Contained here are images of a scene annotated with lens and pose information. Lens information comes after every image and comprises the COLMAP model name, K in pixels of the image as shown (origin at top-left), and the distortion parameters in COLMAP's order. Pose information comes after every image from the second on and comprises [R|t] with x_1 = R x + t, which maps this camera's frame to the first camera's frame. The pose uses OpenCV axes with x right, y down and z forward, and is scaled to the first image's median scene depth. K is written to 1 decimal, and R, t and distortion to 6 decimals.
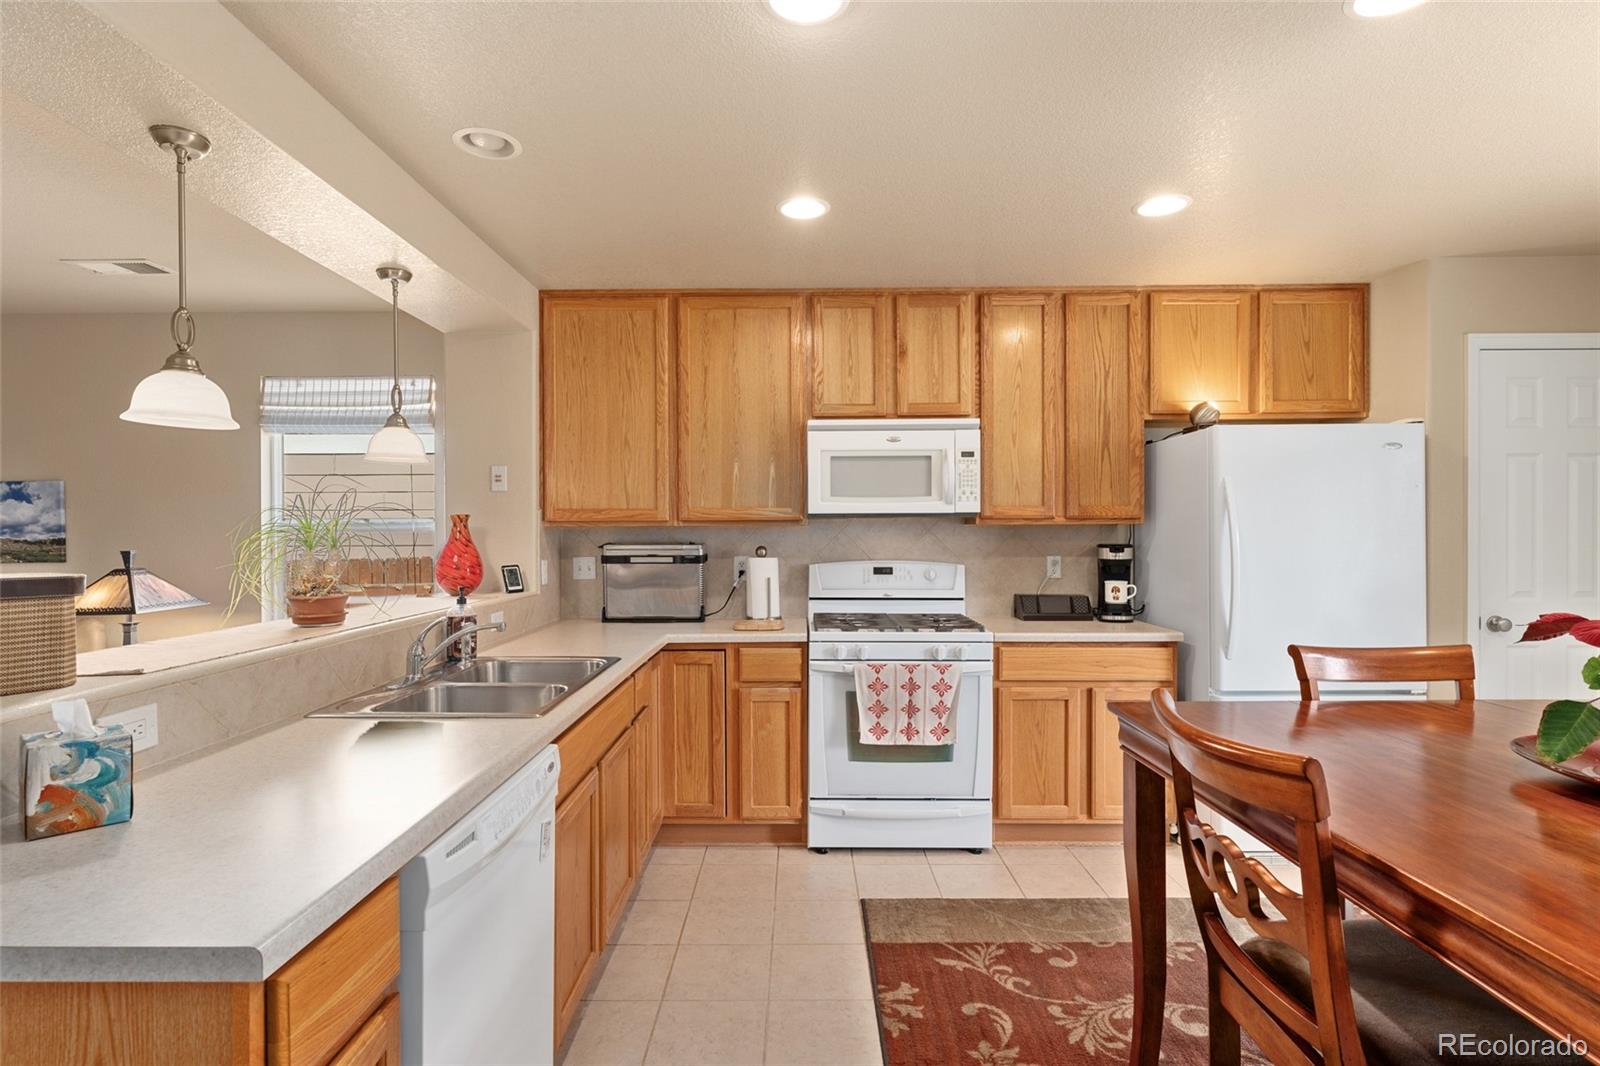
lens RADIAL K [[785.0, 0, 797.2], [0, 785.0, 538.3], [0, 0, 1]] dist [-0.001046, -0.003835]
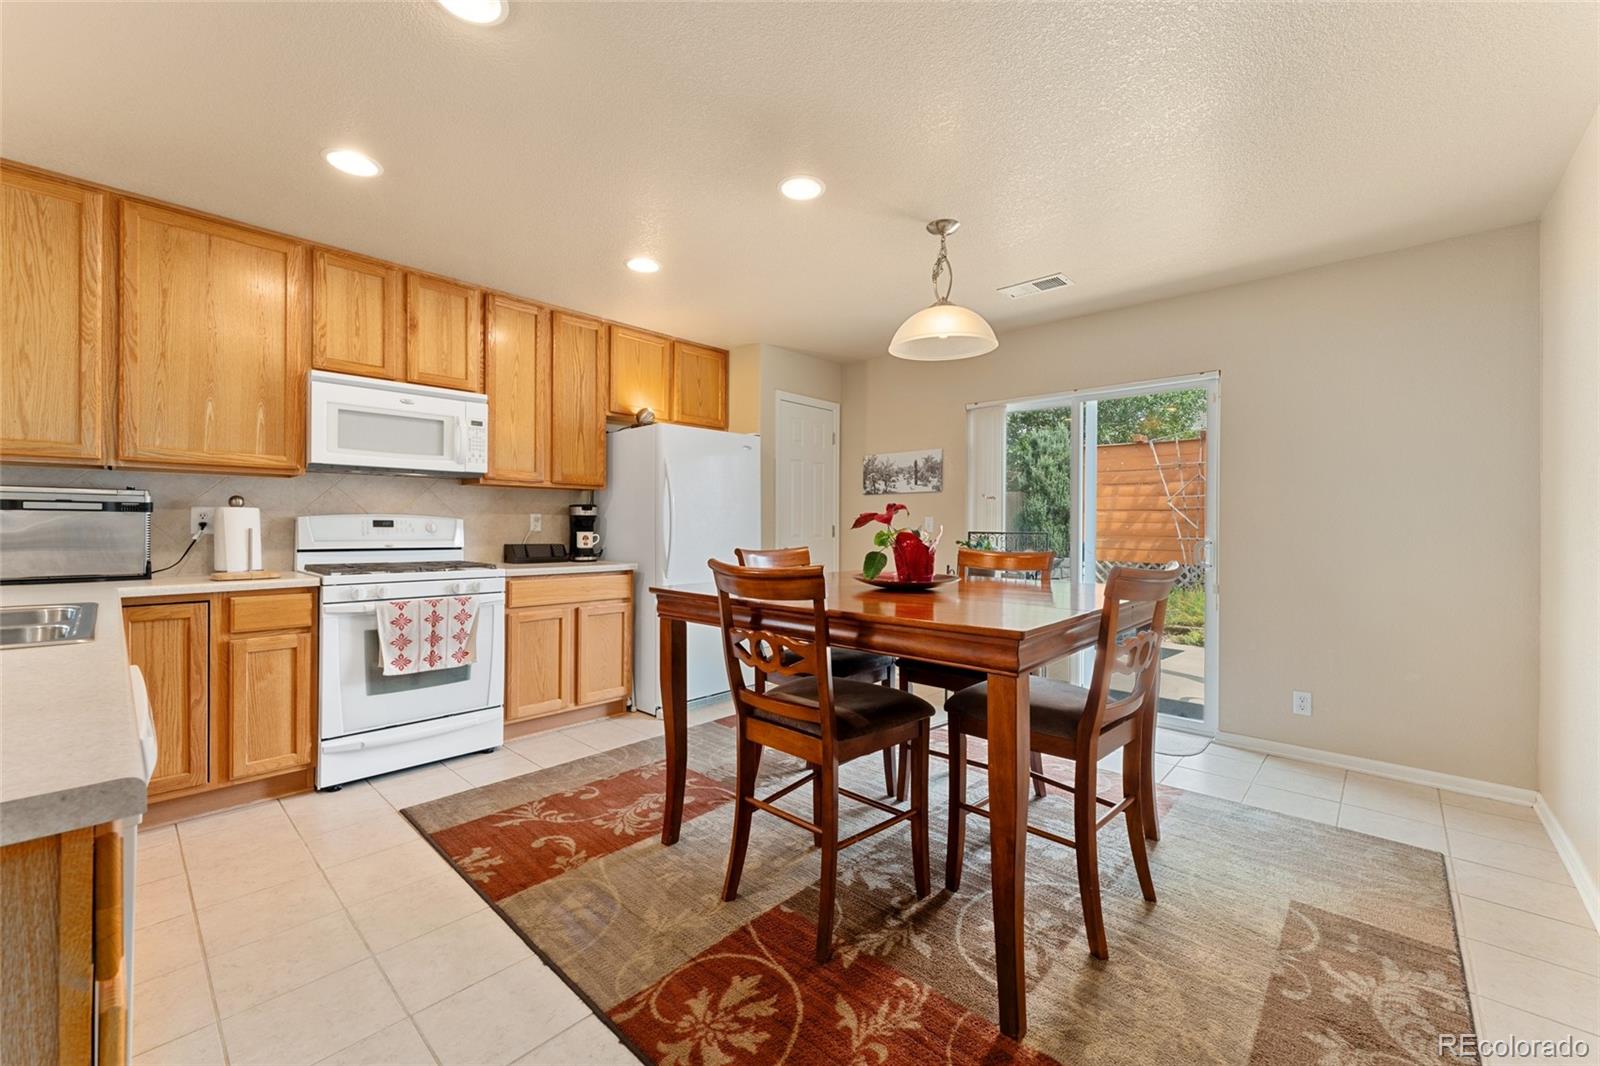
lens RADIAL K [[637.3, 0, 789.3], [0, 637.3, 525.2], [0, 0, 1]] dist [0.001671, 0.000563]
pose [[0.681794, 0.007958, 0.731501, -0.162775], [-0.001064, 0.999951, -0.009886, 0.055395], [-0.731543, 0.005962, 0.681769, -0.008170]]
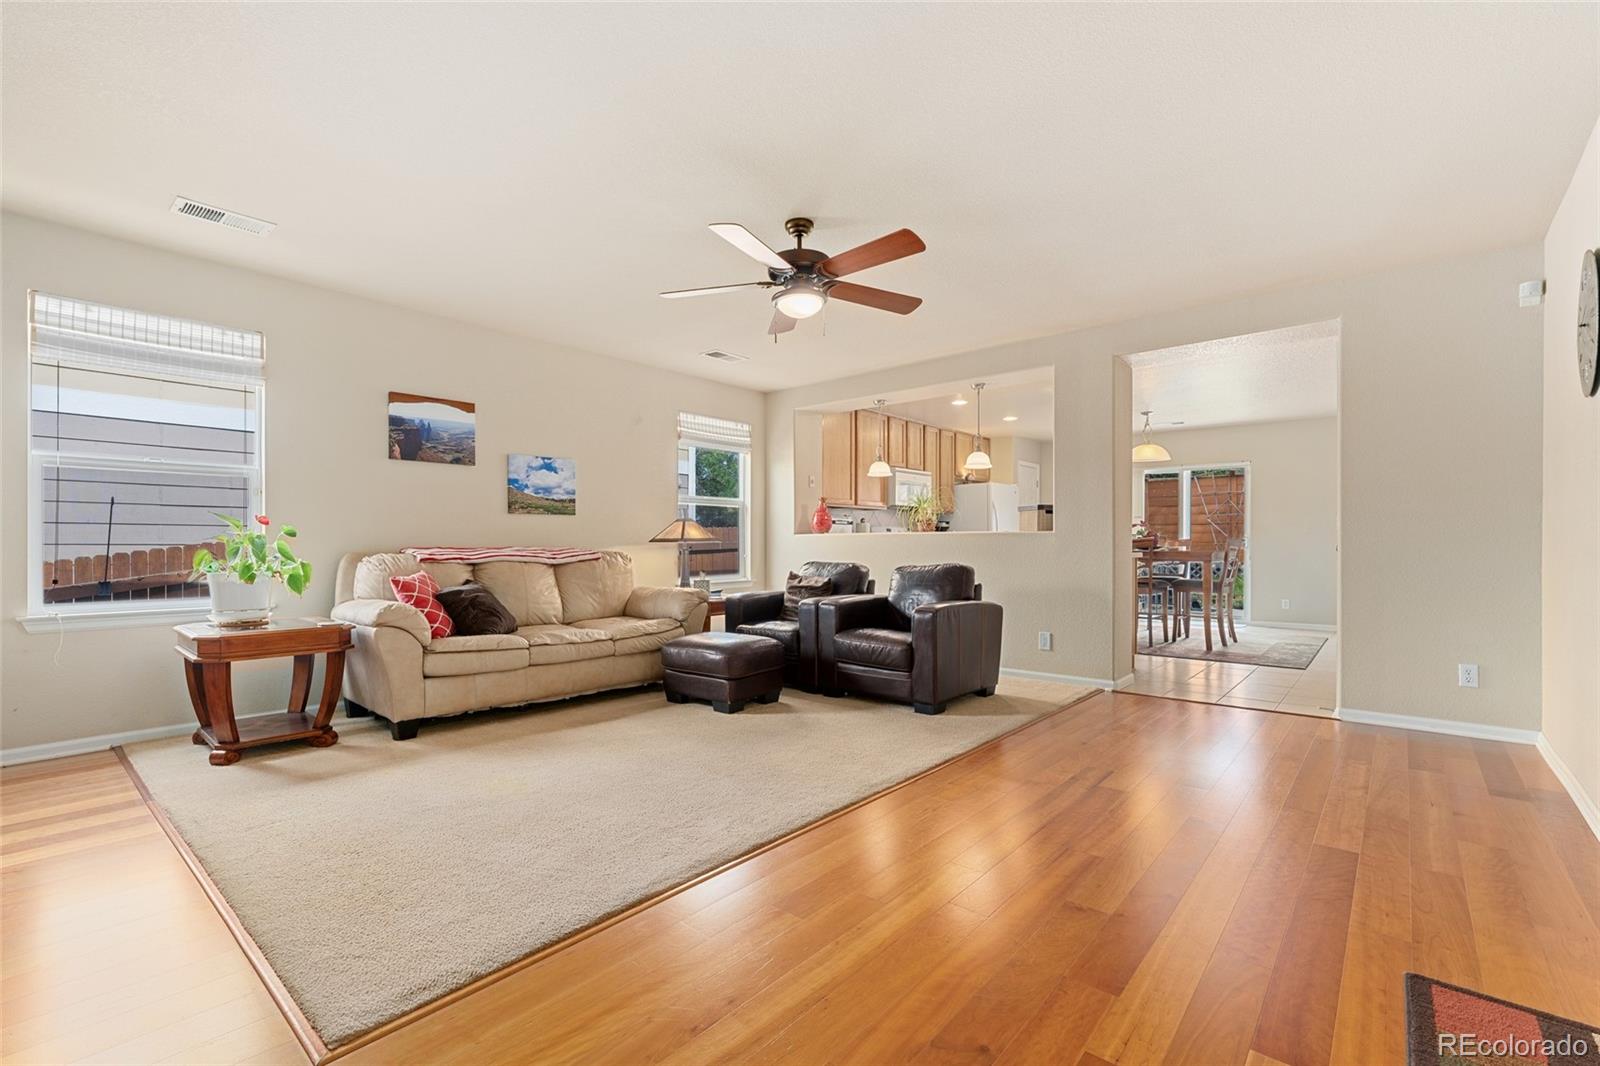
lens RADIAL K [[675.4, 0, 811.1], [0, 675.4, 554.8], [0, 0, 1]] dist [-0.003197, -0.001795]
pose [[0.652121, -0.009936, 0.758050, -1.749636], [-0.001745, 0.999892, 0.014607, 0.093844], [-0.758113, -0.010848, 0.652033, -0.193858]]
